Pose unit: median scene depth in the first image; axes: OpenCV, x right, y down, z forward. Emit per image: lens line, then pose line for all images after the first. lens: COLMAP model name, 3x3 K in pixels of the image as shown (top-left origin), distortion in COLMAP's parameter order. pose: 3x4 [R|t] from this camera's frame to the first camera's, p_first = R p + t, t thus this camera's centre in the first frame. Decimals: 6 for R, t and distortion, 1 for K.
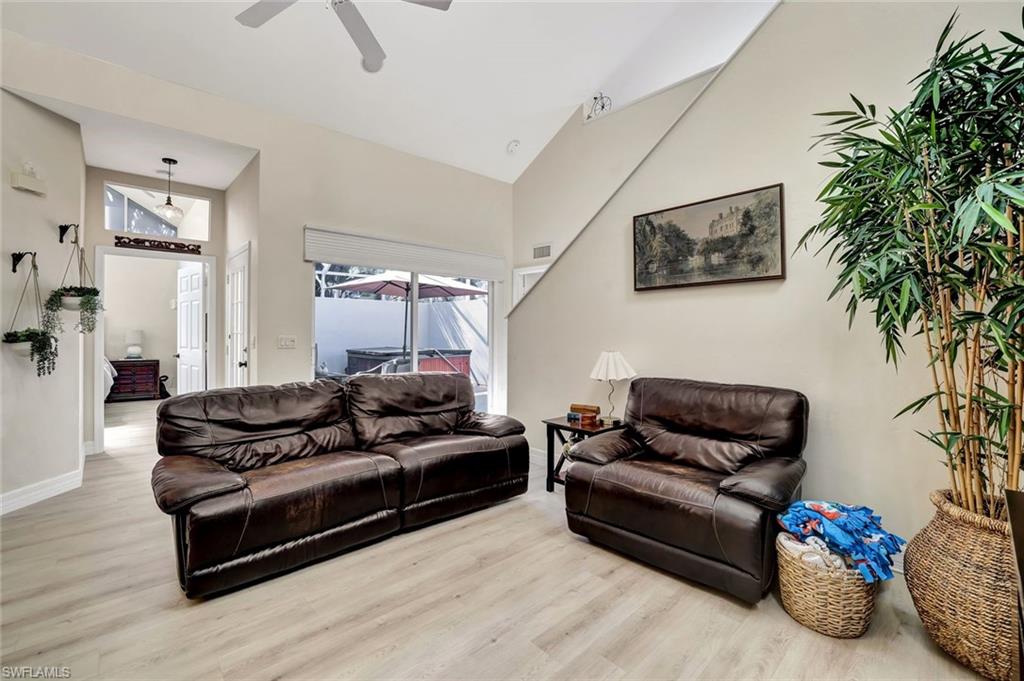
lens RADIAL K [[452.6, 0, 480.9], [0, 452.6, 321.1], [0, 0, 1]] dist [-0.017772, 0.003723]
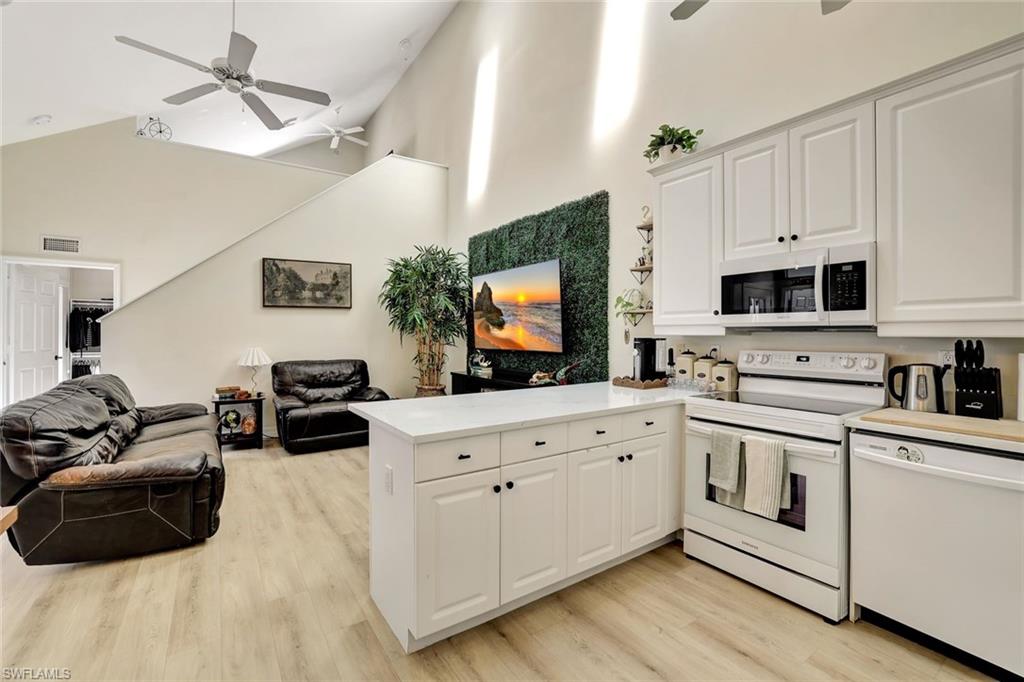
lens RADIAL K [[452.6, 0, 511.9], [0, 452.6, 333.8], [0, 0, 1]] dist [-0.017772, 0.003723]
pose [[0.124792, -0.006384, 0.992162, -1.228154], [-0.026822, 0.999592, 0.009806, -0.015310], [-0.991820, -0.027836, 0.124569, -0.028993]]
